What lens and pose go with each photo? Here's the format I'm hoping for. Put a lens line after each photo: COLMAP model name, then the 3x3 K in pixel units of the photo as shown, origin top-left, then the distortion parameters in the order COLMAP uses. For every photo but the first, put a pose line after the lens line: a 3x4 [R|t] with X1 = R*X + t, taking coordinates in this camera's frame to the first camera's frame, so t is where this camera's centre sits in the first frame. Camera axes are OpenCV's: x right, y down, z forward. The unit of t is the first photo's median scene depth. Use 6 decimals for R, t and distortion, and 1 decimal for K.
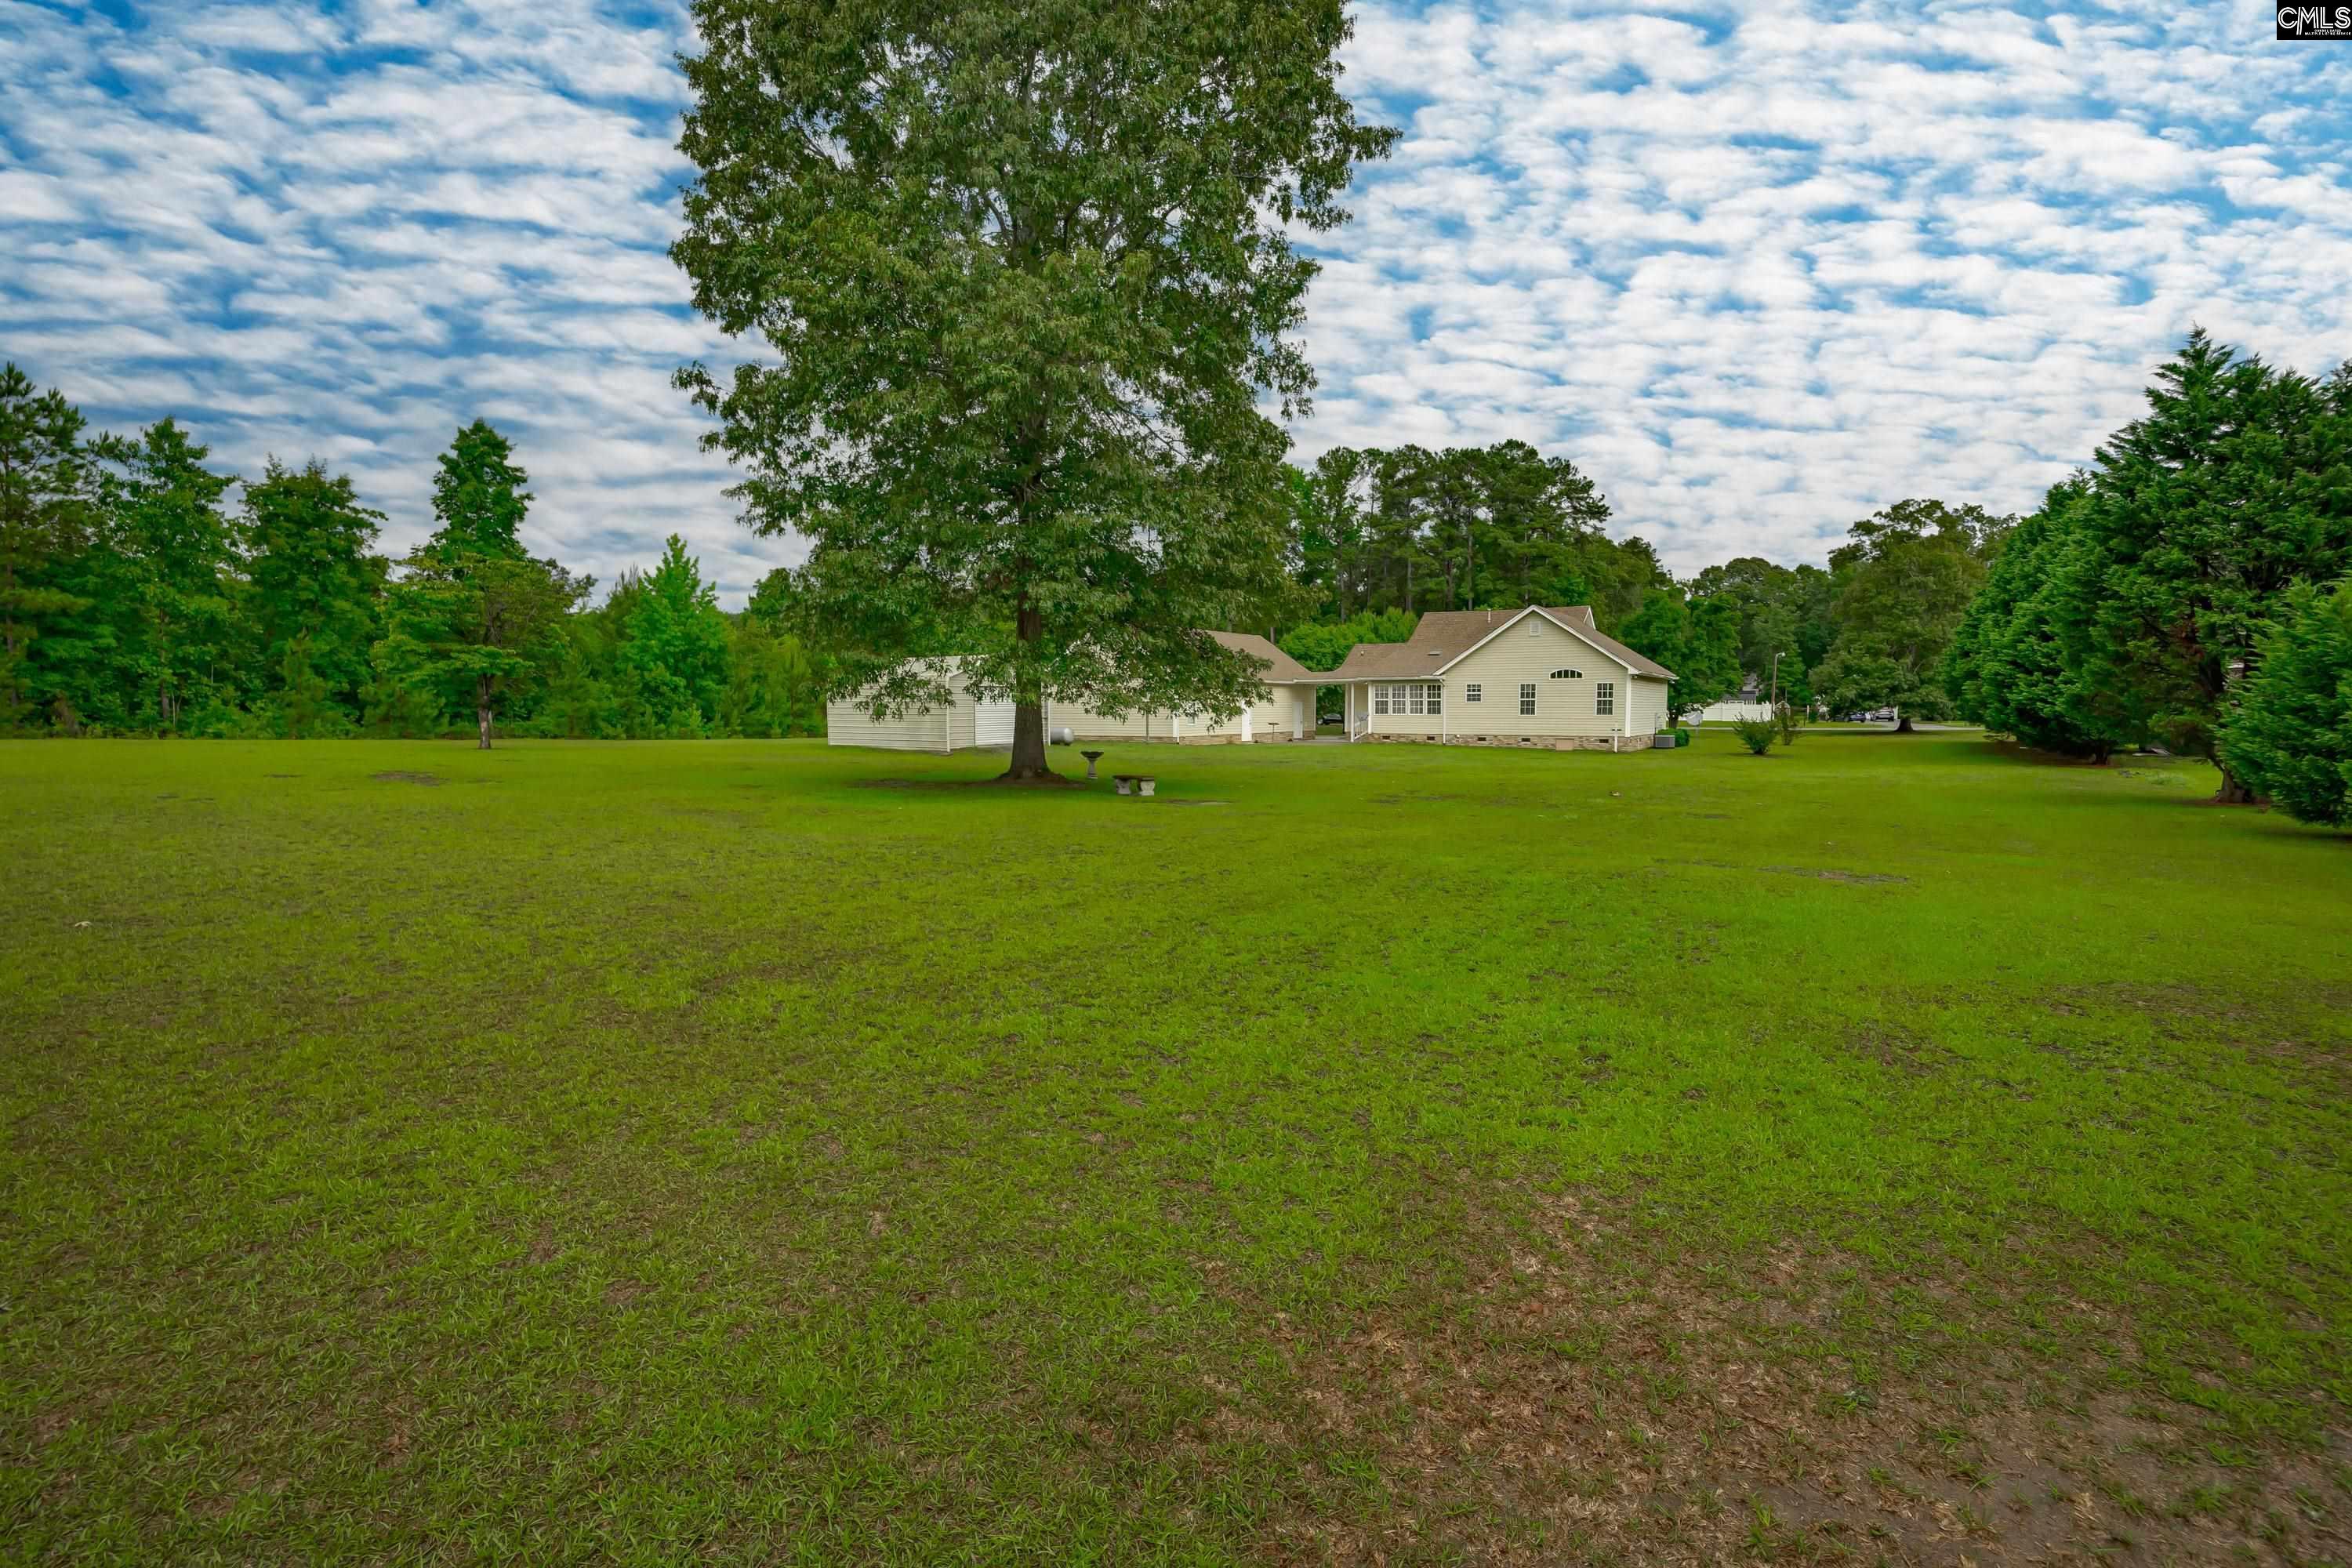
lens RADIAL K [[1117.8, 0, 1194.3], [0, 1117.8, 774.5], [0, 0, 1]] dist [0.000746, 0.000155]
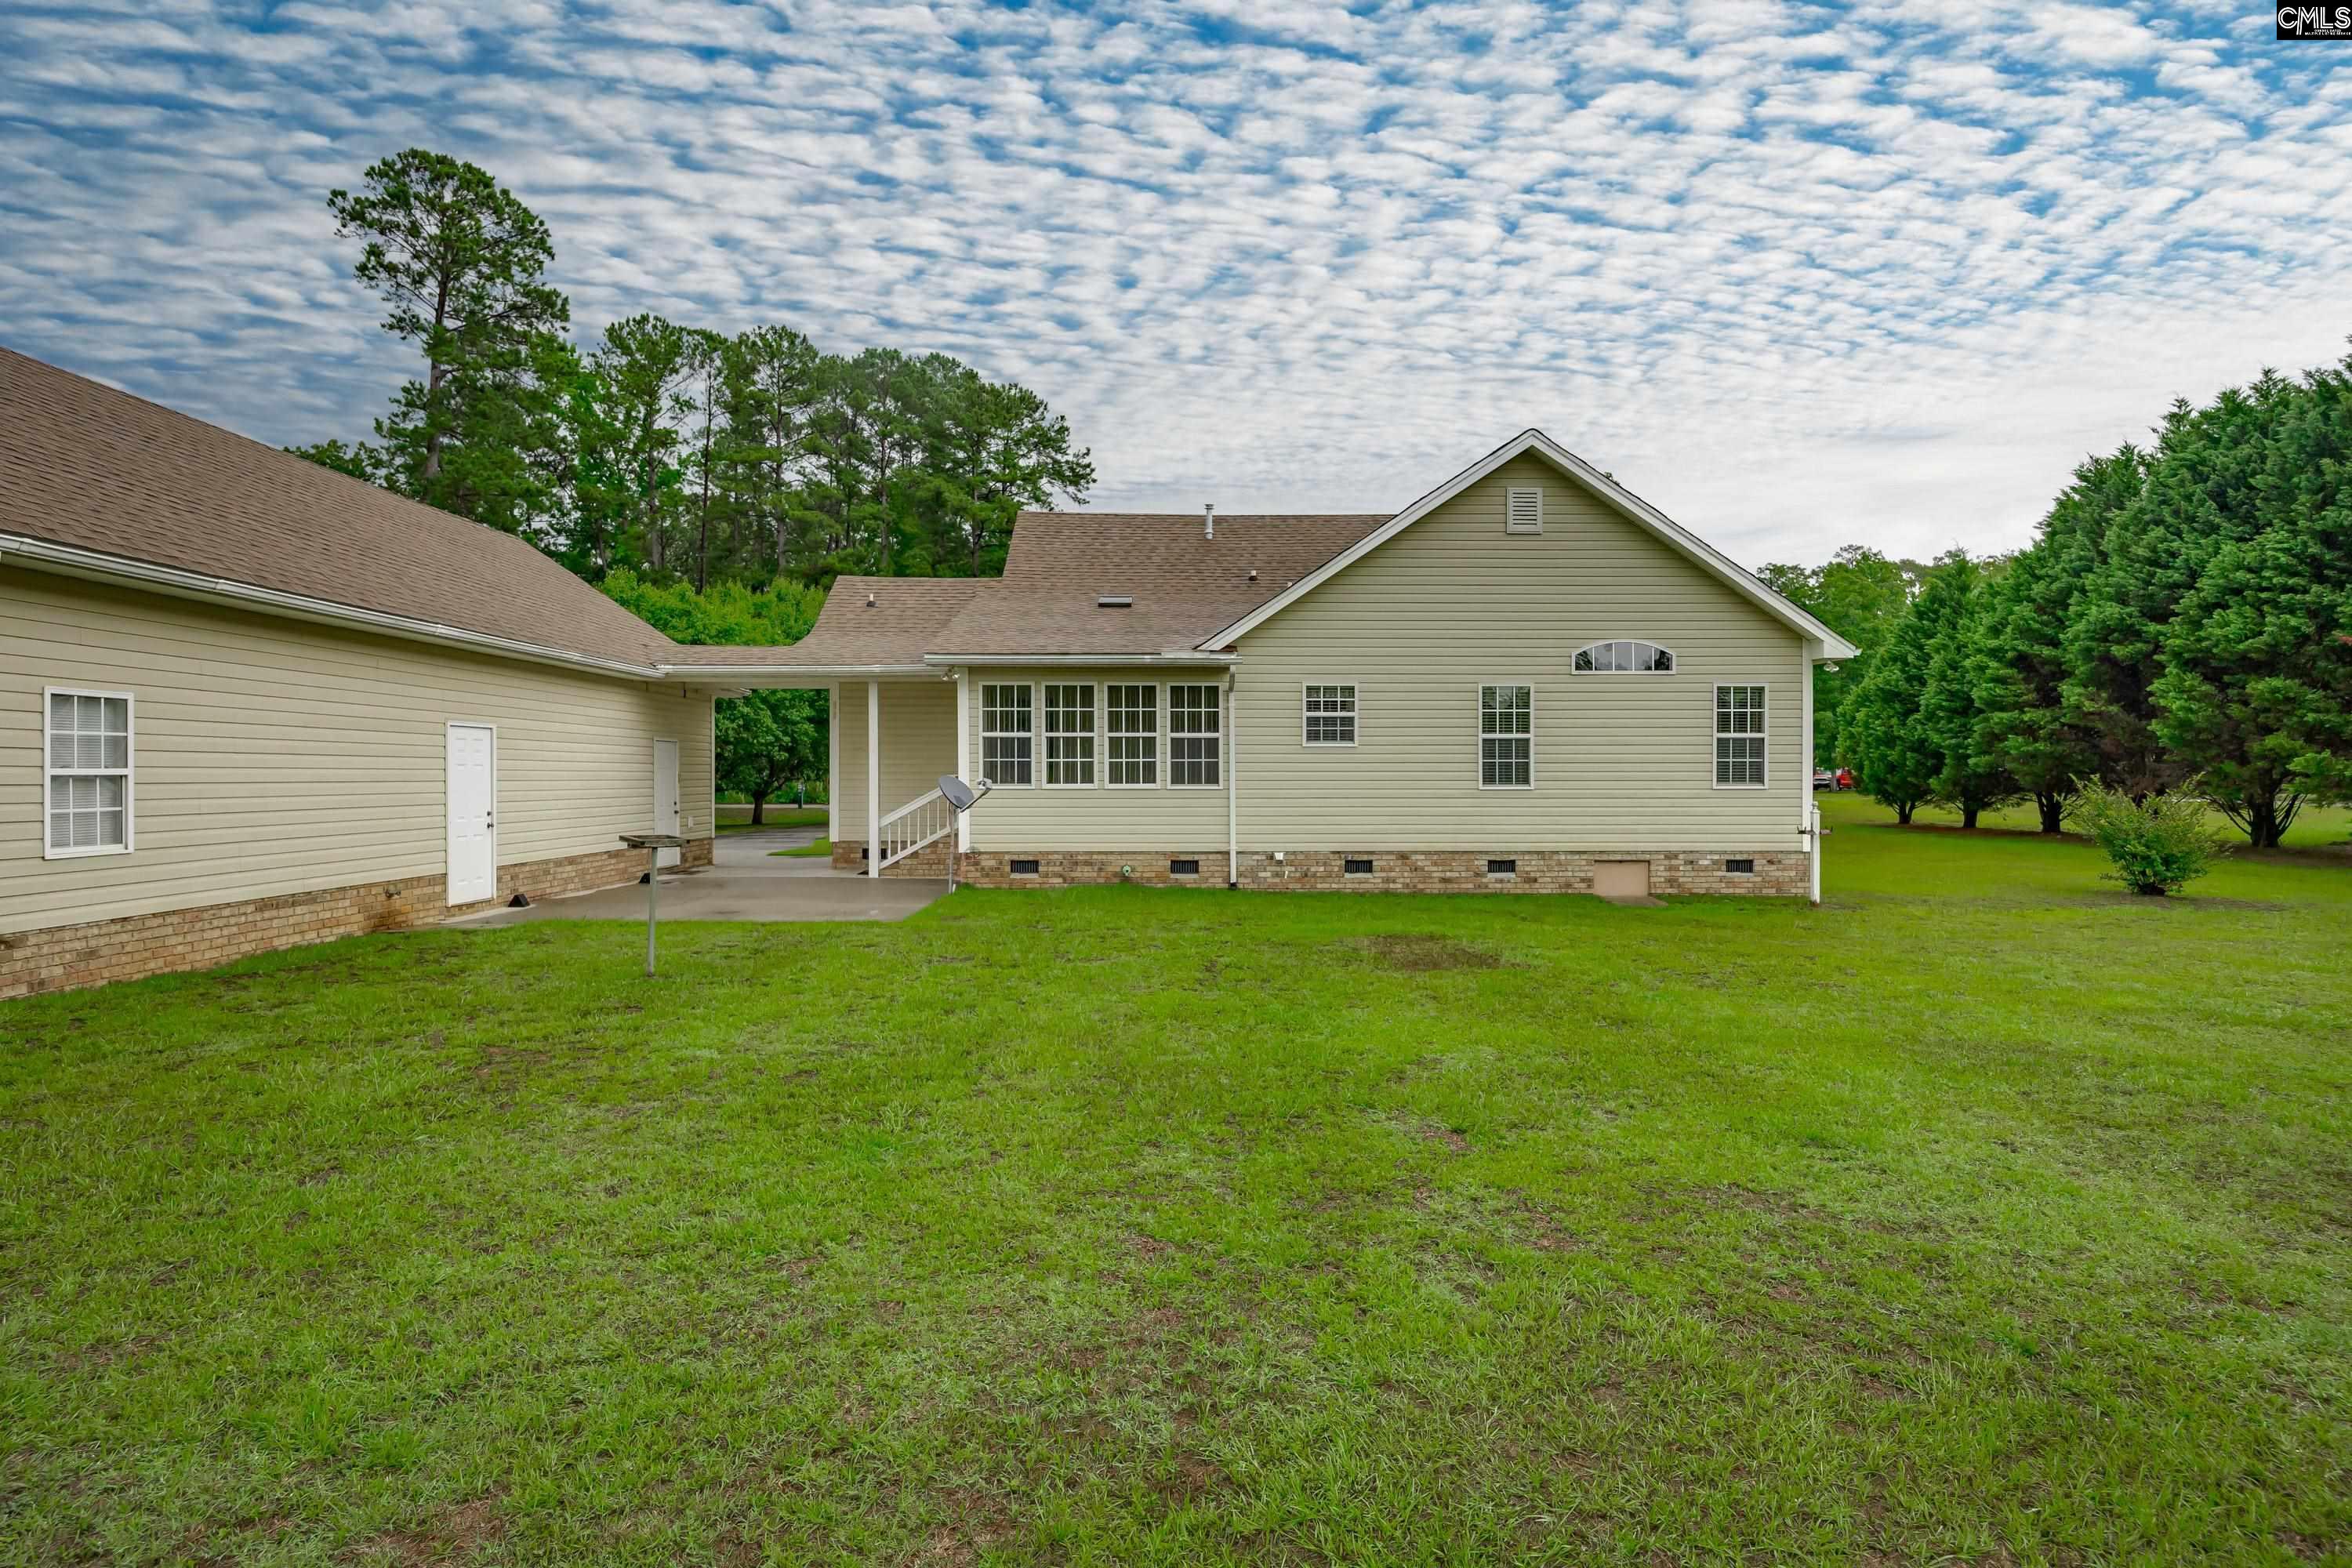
lens RADIAL K [[1303.1, 0, 1179.3], [0, 1303.1, 773.2], [0, 0, 1]] dist [-0.001233, -0.001643]
pose [[0.851662, 0.001490, 0.524089, 0.020128], [0.031918, 0.997992, -0.054705, -0.025139], [-0.523118, 0.063318, 0.849905, 0.466449]]
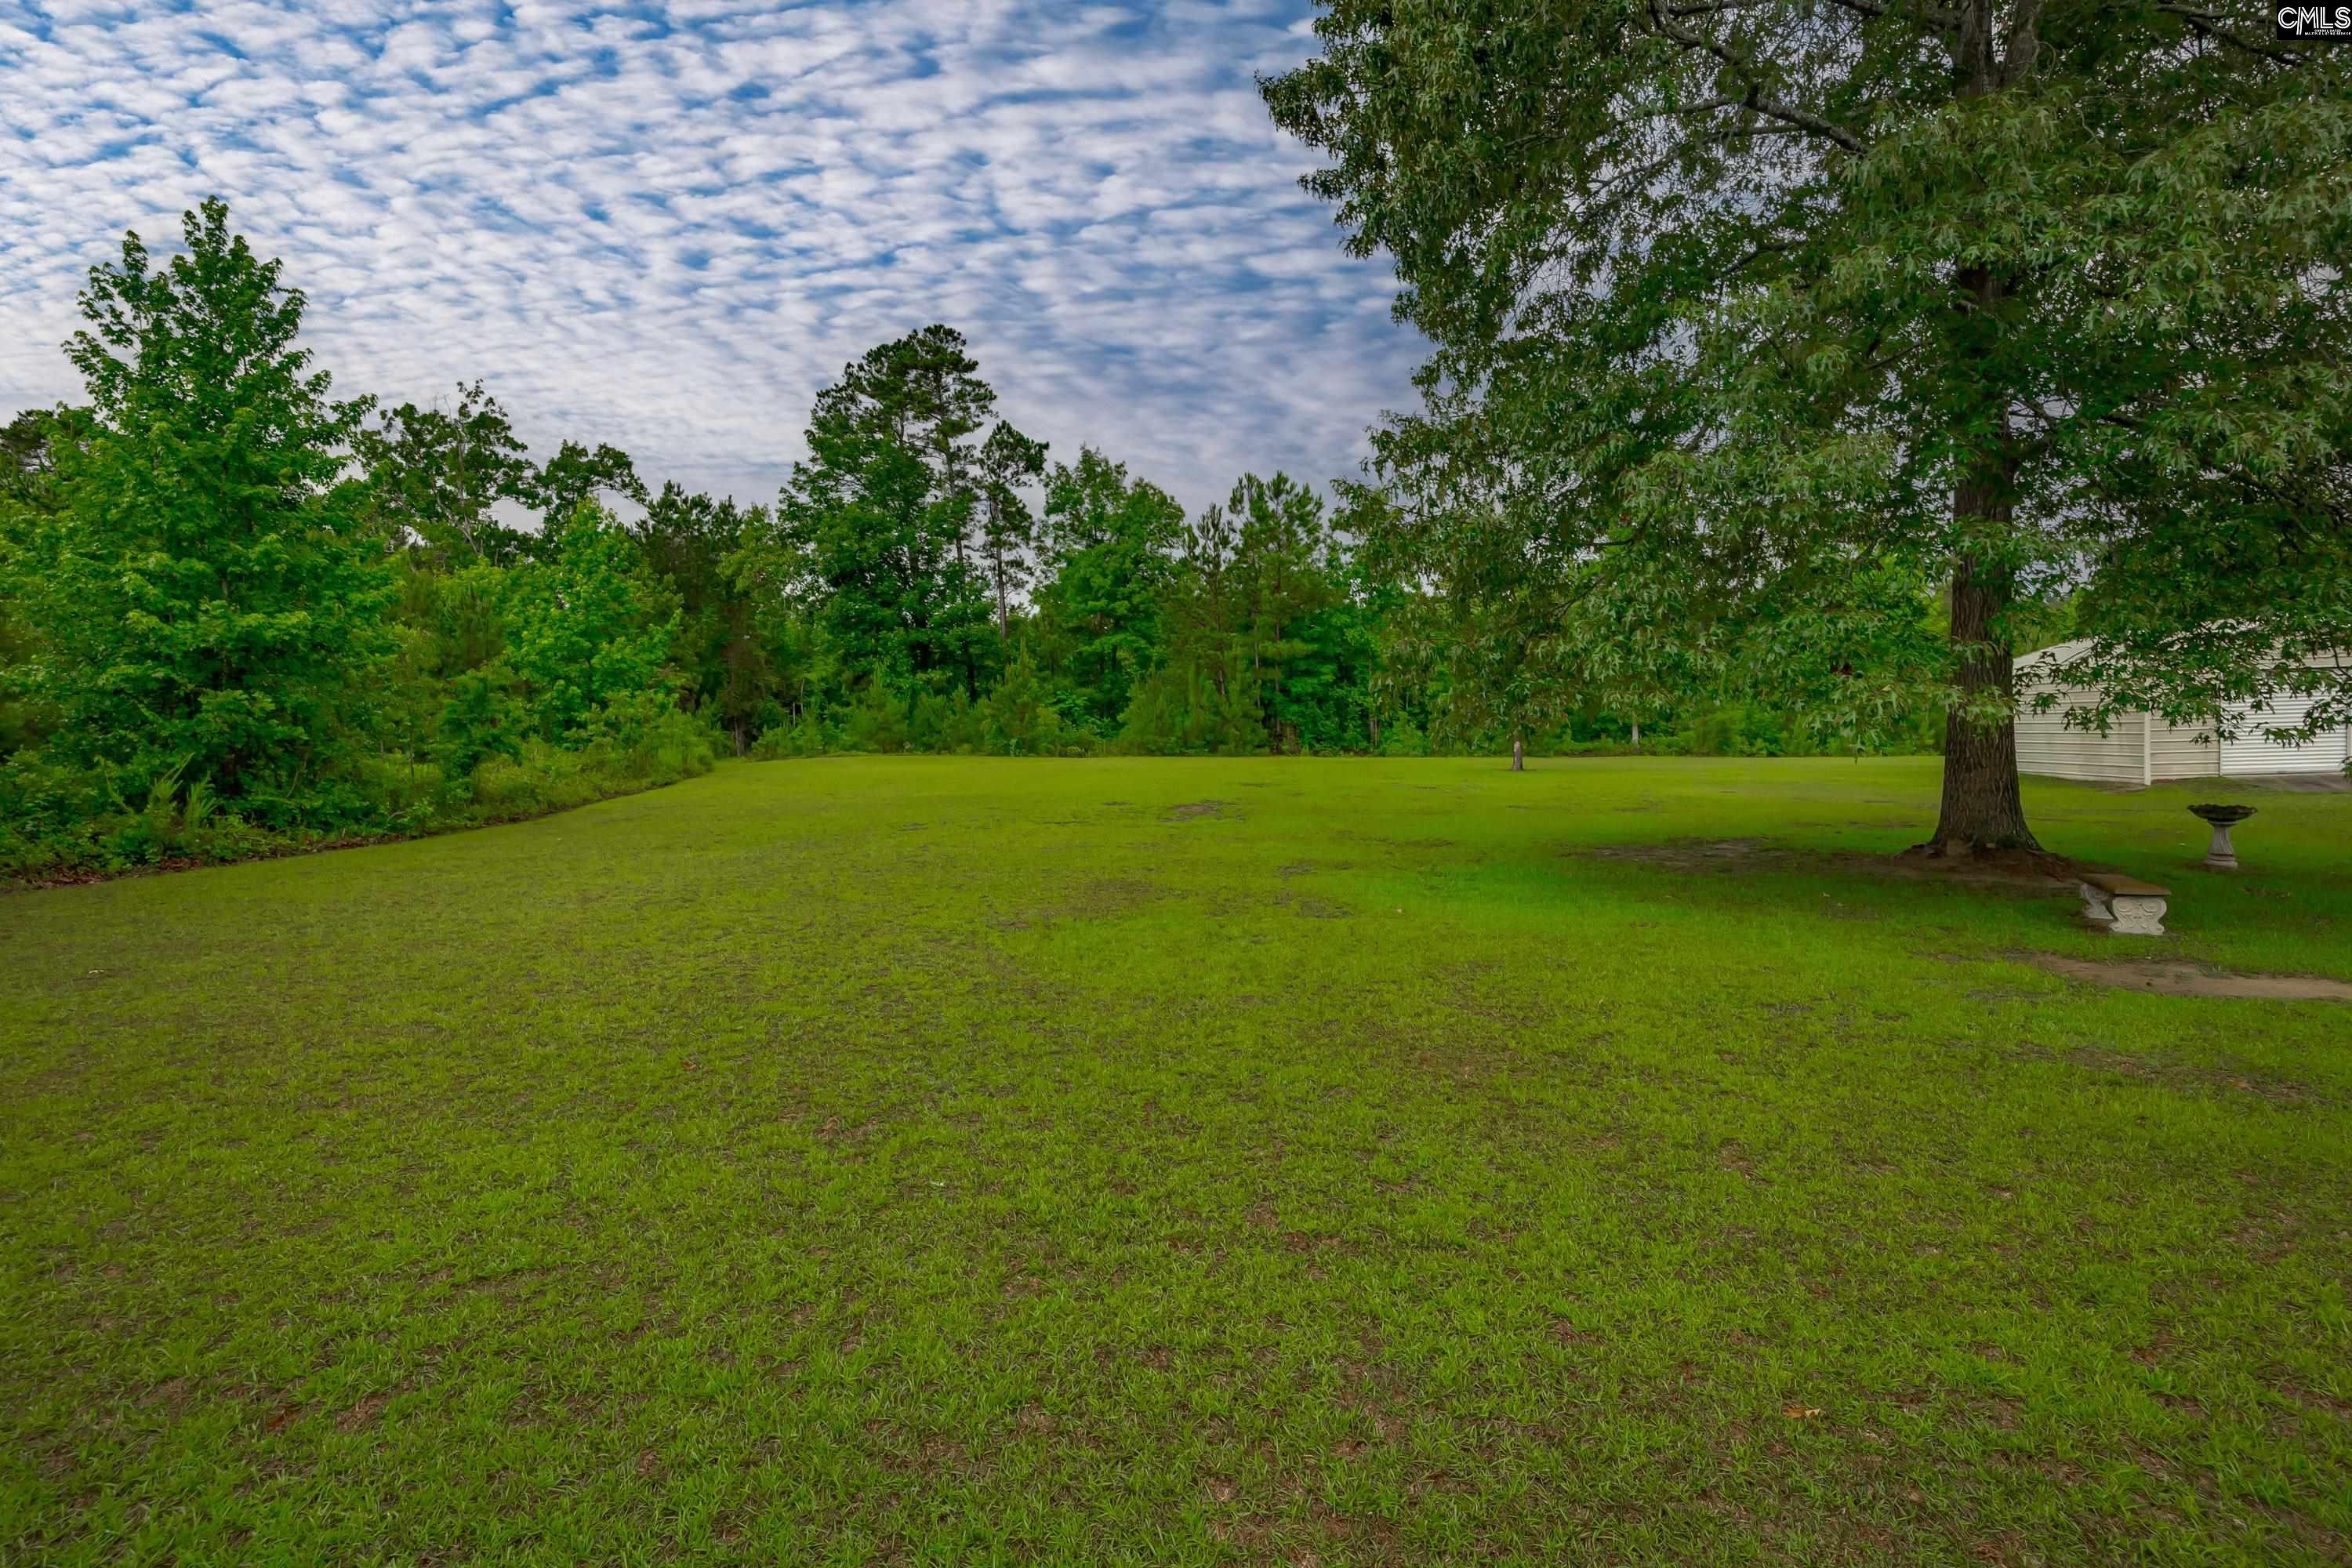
lens RADIAL K [[1138.1, 0, 1176.0], [0, 1138.1, 784.0], [0, 0, 1]] dist [-0.002868, -0.001221]
pose [[0.445382, 0.027997, -0.894903, 0.041908], [-0.026008, 0.999494, 0.018325, -0.008480], [0.894963, 0.015113, 0.445884, 0.125412]]
